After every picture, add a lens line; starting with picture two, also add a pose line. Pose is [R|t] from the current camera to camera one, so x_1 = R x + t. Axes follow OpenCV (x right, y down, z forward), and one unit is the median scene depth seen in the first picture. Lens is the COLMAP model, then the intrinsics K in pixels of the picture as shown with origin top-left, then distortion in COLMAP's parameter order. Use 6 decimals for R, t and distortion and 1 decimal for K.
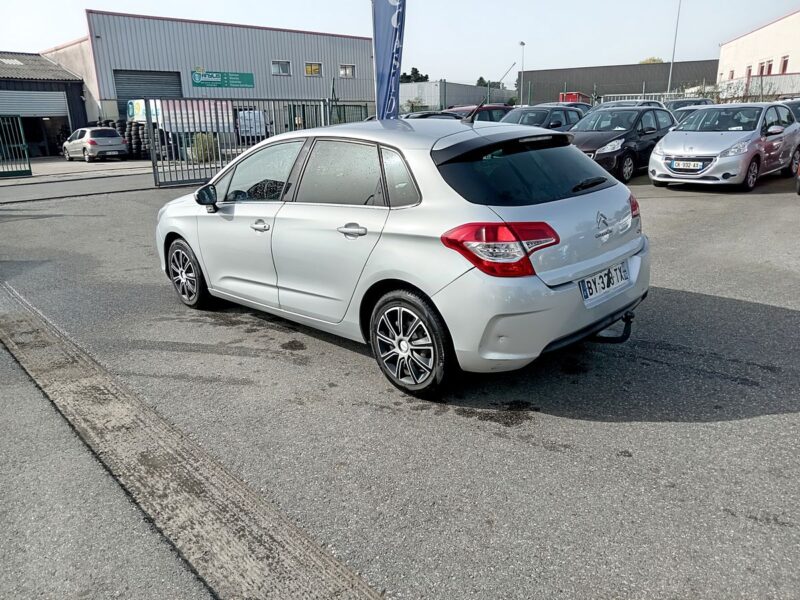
lens RADIAL K [[593.2, 0, 396.2], [0, 593.2, 299.9], [0, 0, 1]] dist [0.023593, -0.059479]
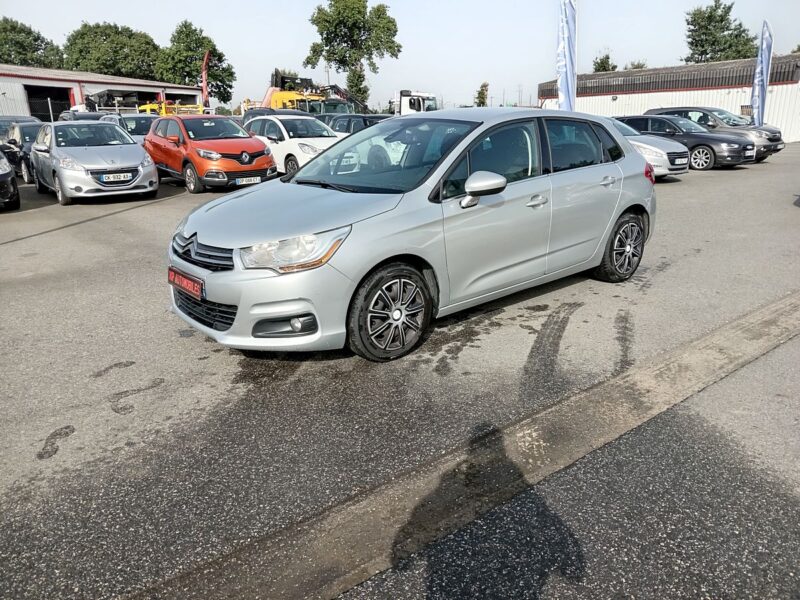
lens RADIAL K [[593.2, 0, 396.2], [0, 593.2, 299.9], [0, 0, 1]] dist [0.023593, -0.059479]
pose [[0.089030, -0.253385, 0.963260, -0.512373], [0.307374, 0.926888, 0.215408, -0.104047], [-0.947415, 0.276903, 0.160405, 0.440075]]
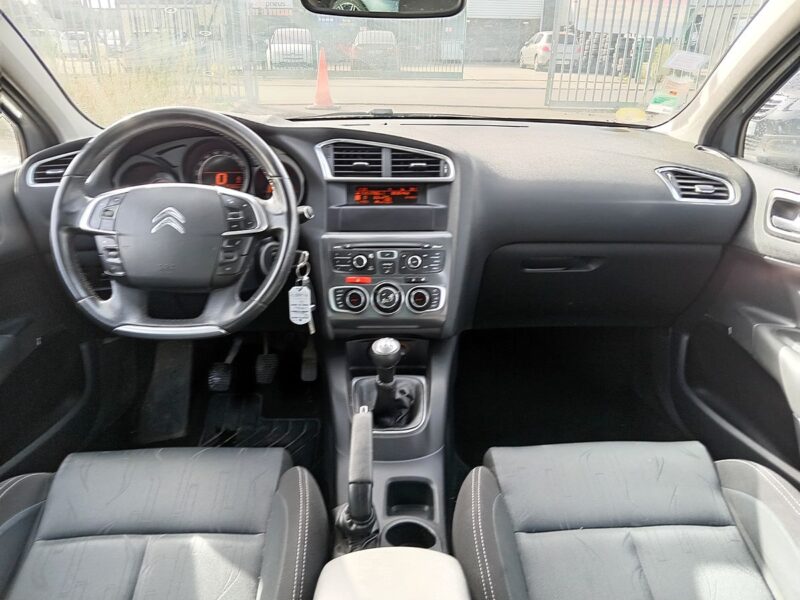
lens RADIAL K [[598.6, 0, 388.9], [0, 598.6, 292.7], [0, 0, 1]] dist [0.030818, -0.060104]
pose [[0.717044, 0.305990, -0.626273, 0.001255], [-0.232750, 0.952029, 0.198666, -0.101359], [0.657020, 0.003313, 0.753866, 0.416251]]
